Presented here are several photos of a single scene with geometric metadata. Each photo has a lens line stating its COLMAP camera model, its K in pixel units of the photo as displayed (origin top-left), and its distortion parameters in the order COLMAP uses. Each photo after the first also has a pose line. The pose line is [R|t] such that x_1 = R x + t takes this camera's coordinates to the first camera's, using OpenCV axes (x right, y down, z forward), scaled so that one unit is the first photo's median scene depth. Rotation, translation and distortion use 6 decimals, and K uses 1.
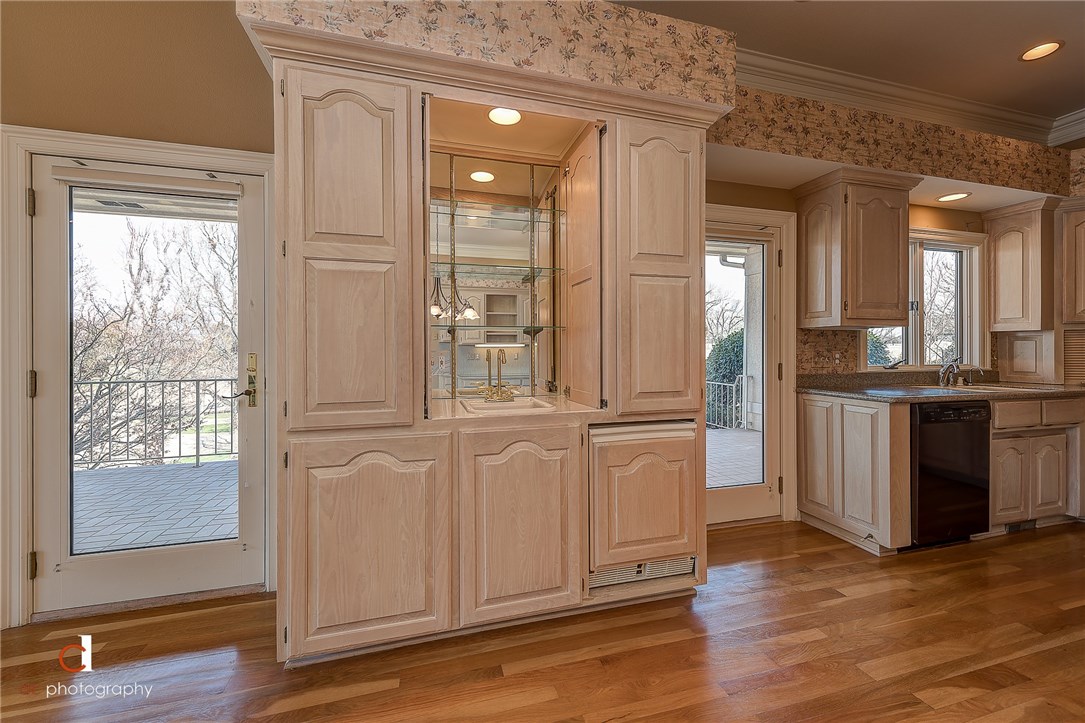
lens RADIAL K [[428.5, 0, 544.0], [0, 428.5, 351.6], [0, 0, 1]] dist [0.008241, -0.000720]
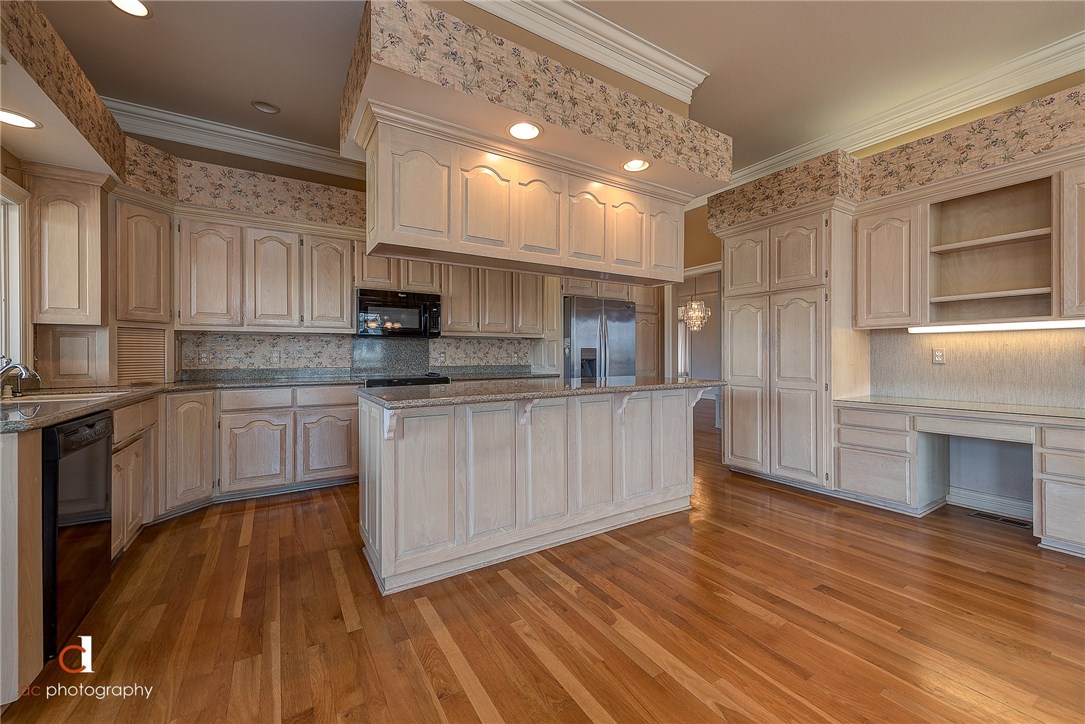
lens RADIAL K [[428.5, 0, 543.7], [0, 428.5, 353.6], [0, 0, 1]] dist [0.008241, -0.000720]
pose [[-0.268585, 0.009522, 0.963209, 0.083480], [0.011423, 0.999912, -0.006700, 0.028010], [-0.963188, 0.009203, -0.268670, 0.435477]]
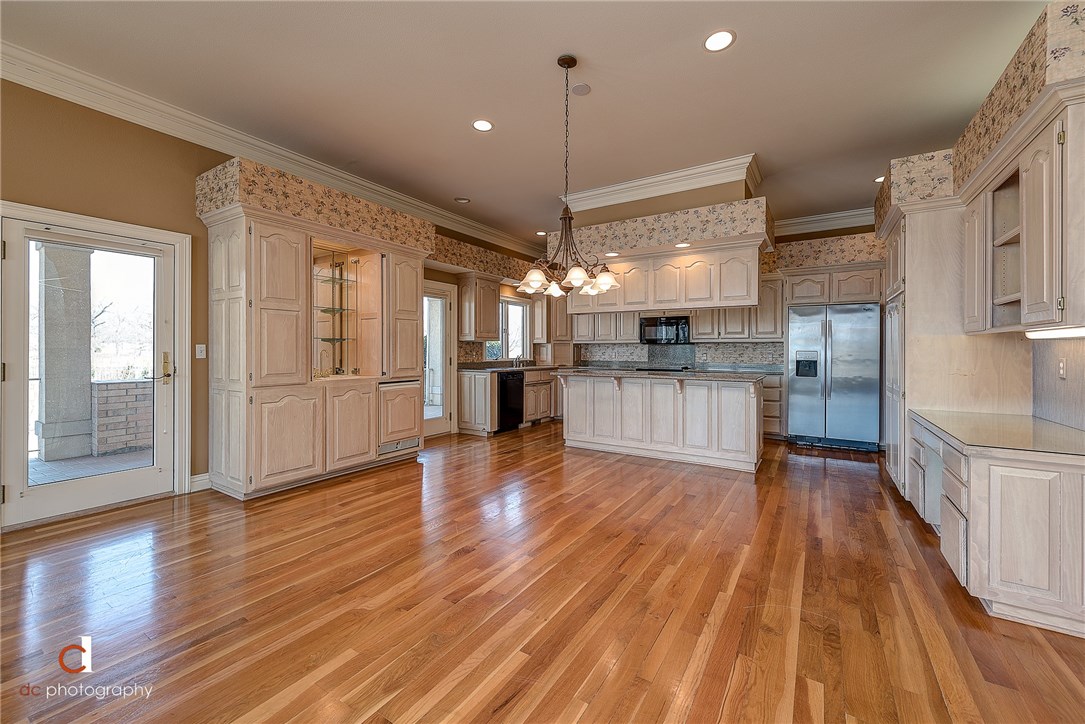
lens RADIAL K [[428.5, 0, 539.4], [0, 428.5, 353.5], [0, 0, 1]] dist [0.008241, -0.000720]
pose [[0.753653, -0.000683, 0.657272, -0.508267], [-0.000355, 0.999999, 0.001446, 0.005870], [-0.657272, -0.001323, 0.753652, -0.879136]]
